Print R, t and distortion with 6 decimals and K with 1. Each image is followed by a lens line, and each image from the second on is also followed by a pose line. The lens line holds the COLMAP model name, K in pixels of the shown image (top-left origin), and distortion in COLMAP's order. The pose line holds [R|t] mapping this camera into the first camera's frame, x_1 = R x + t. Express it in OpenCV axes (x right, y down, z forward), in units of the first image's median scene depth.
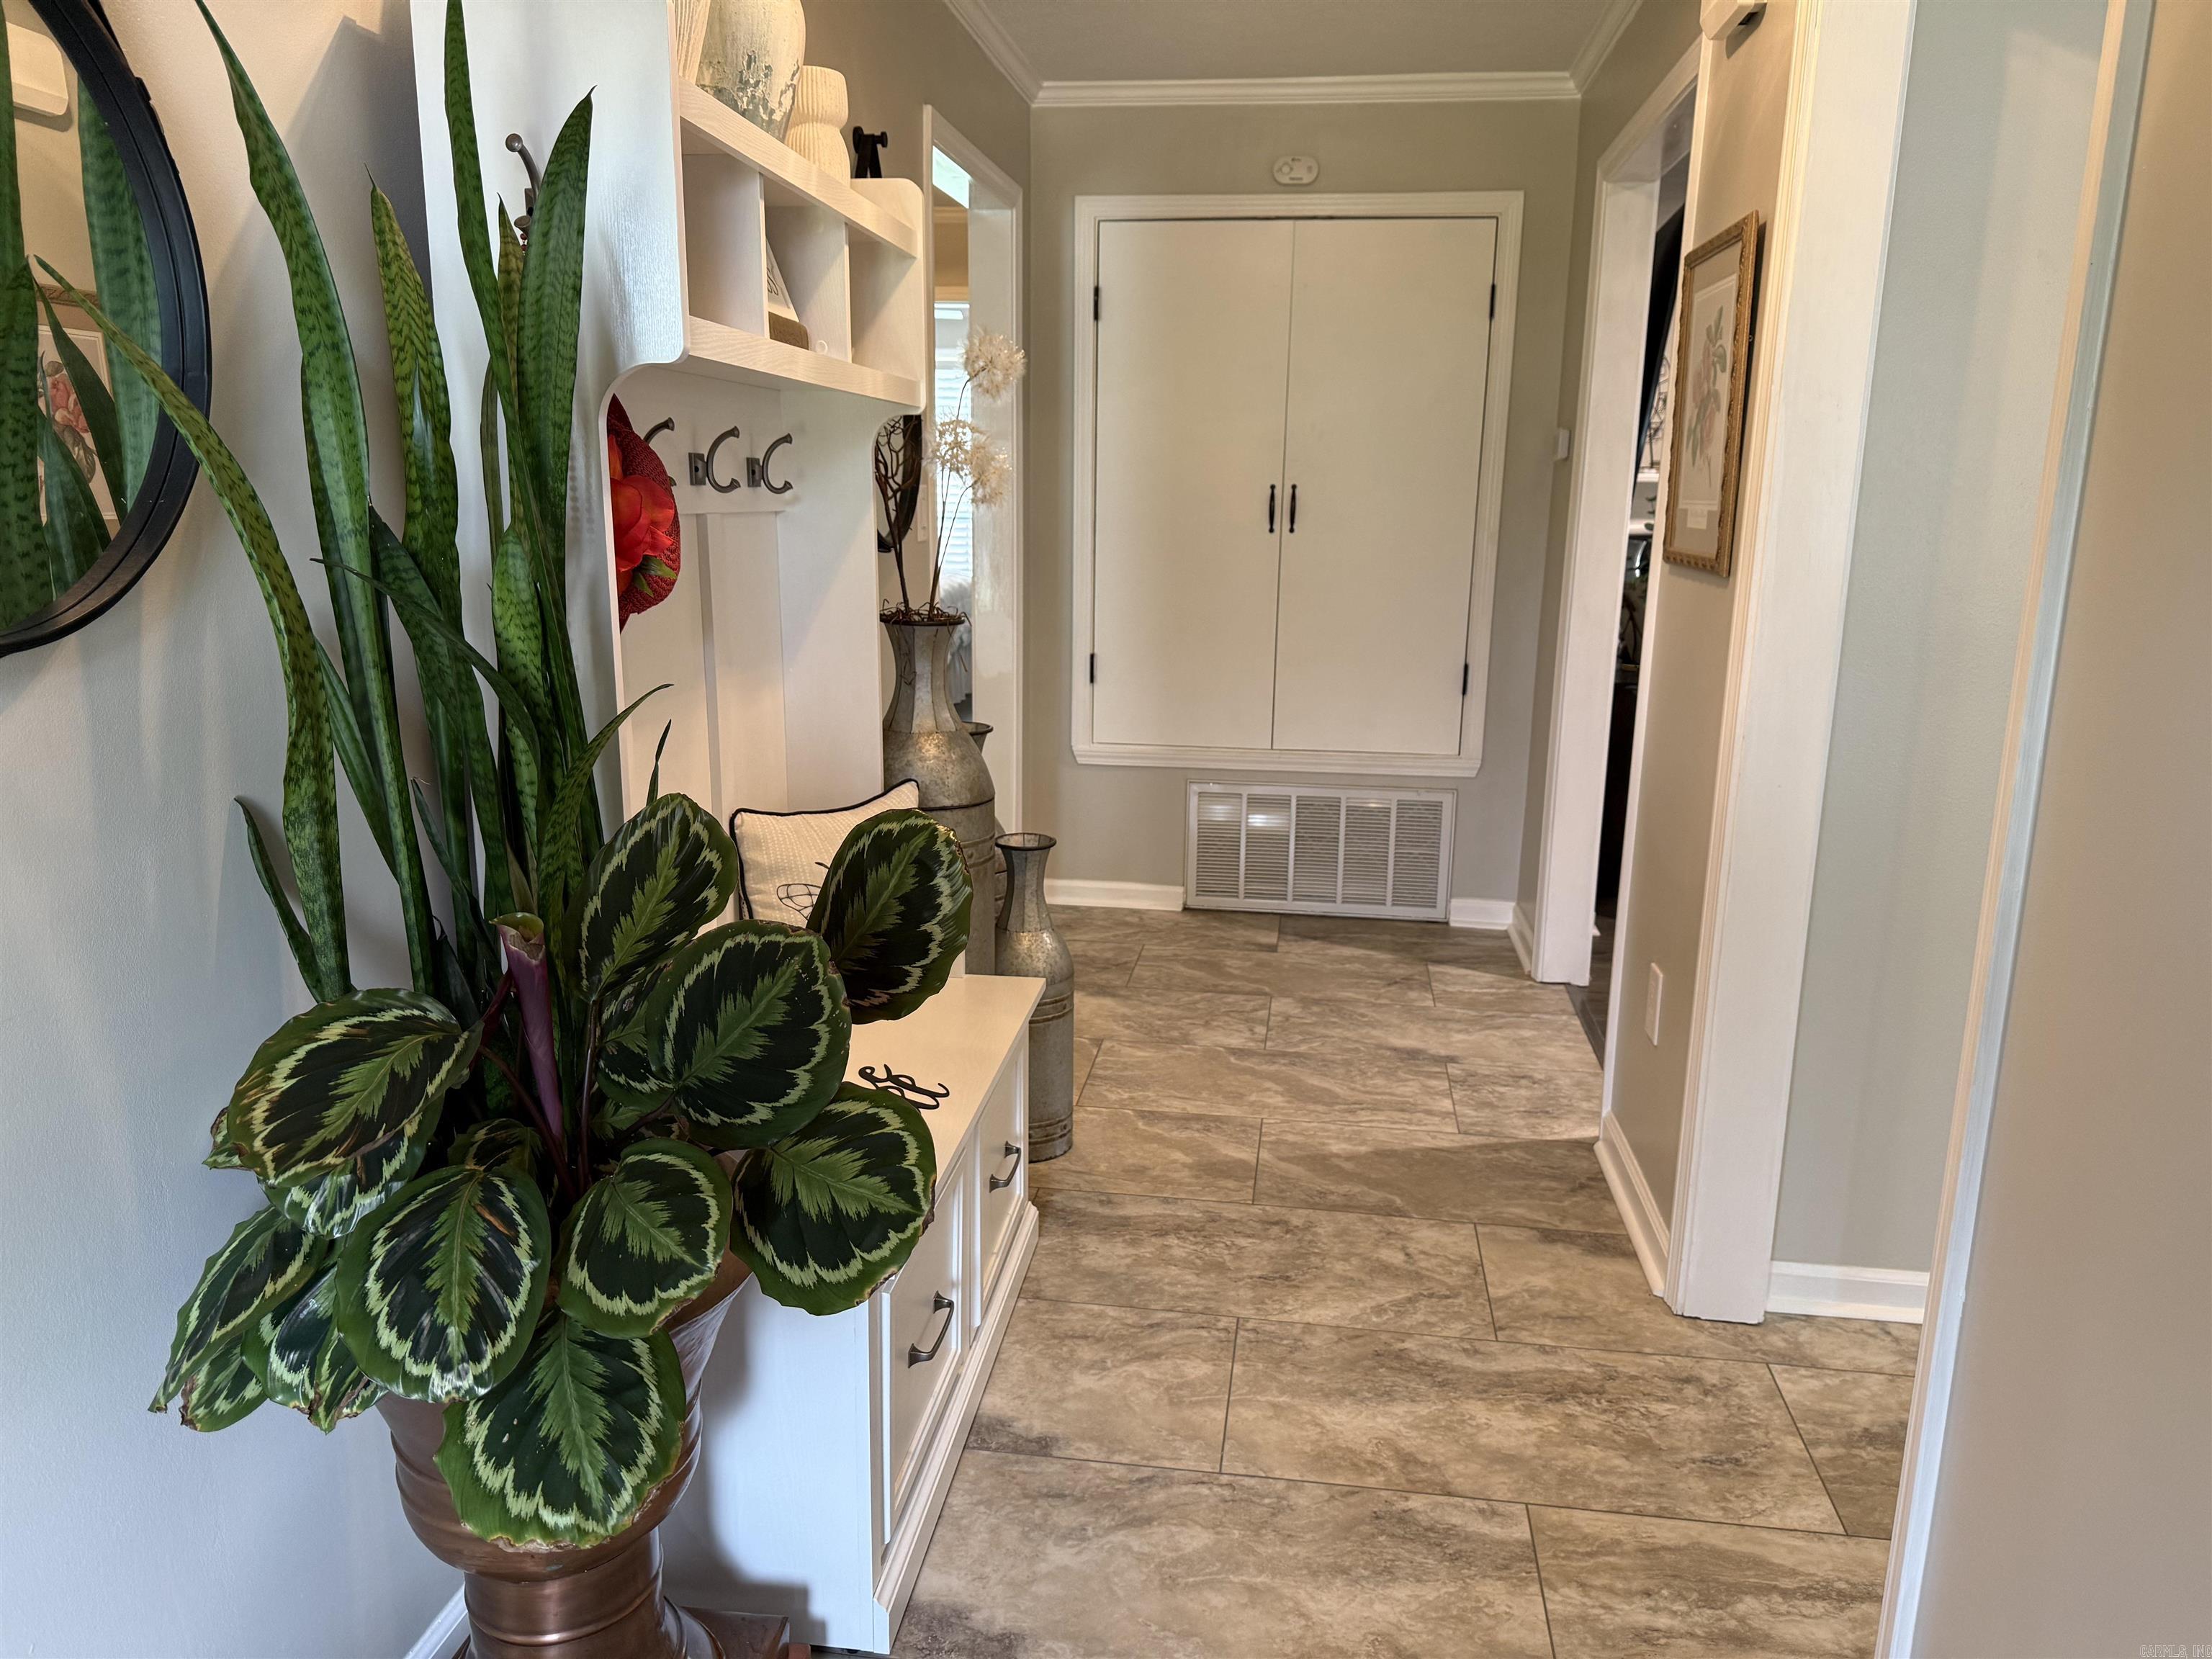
lens RADIAL K [[1542.9, 0, 1115.2], [0, 1542.9, 835.9], [0, 0, 1]] dist [0.031705, -0.046021]
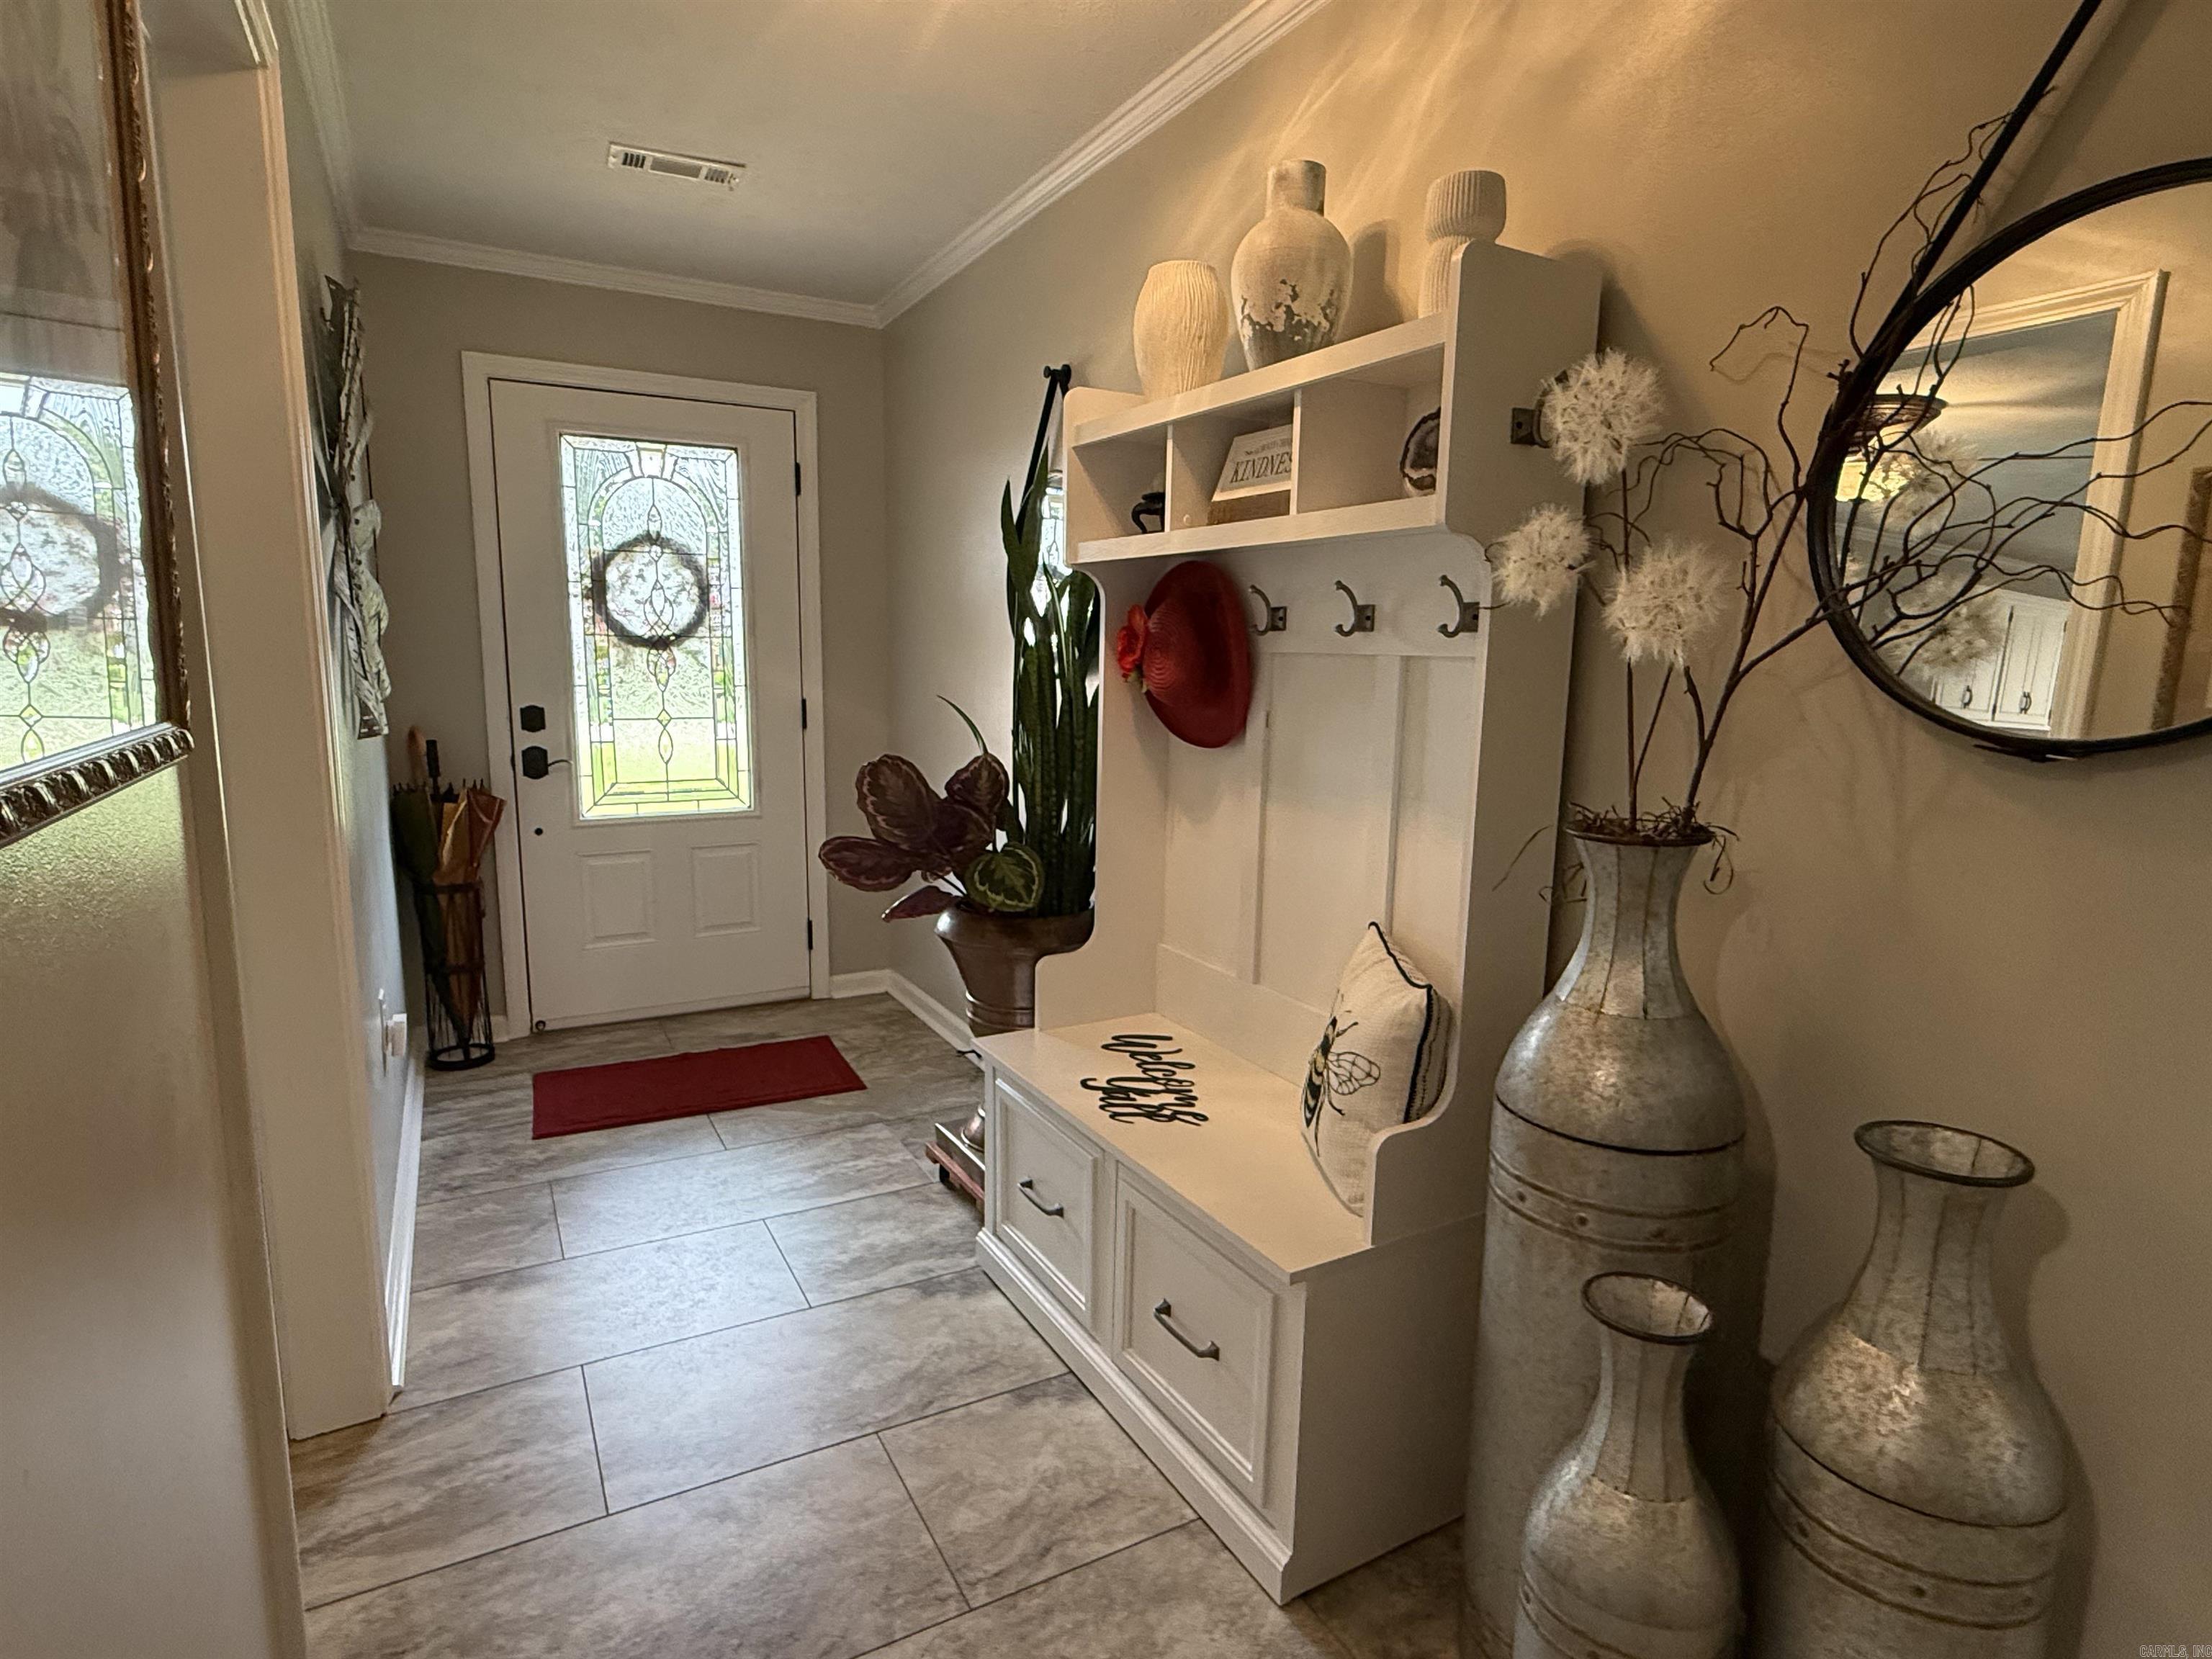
lens RADIAL K [[1177.7, 0, 1117.0], [0, 1177.7, 827.4], [0, 0, 1]] dist [0.001740, -0.000357]
pose [[-0.800035, 0.057931, -0.597150, 0.423314], [-0.159065, 0.939226, 0.304225, -0.326374], [0.578483, 0.338376, -0.742199, 1.577296]]
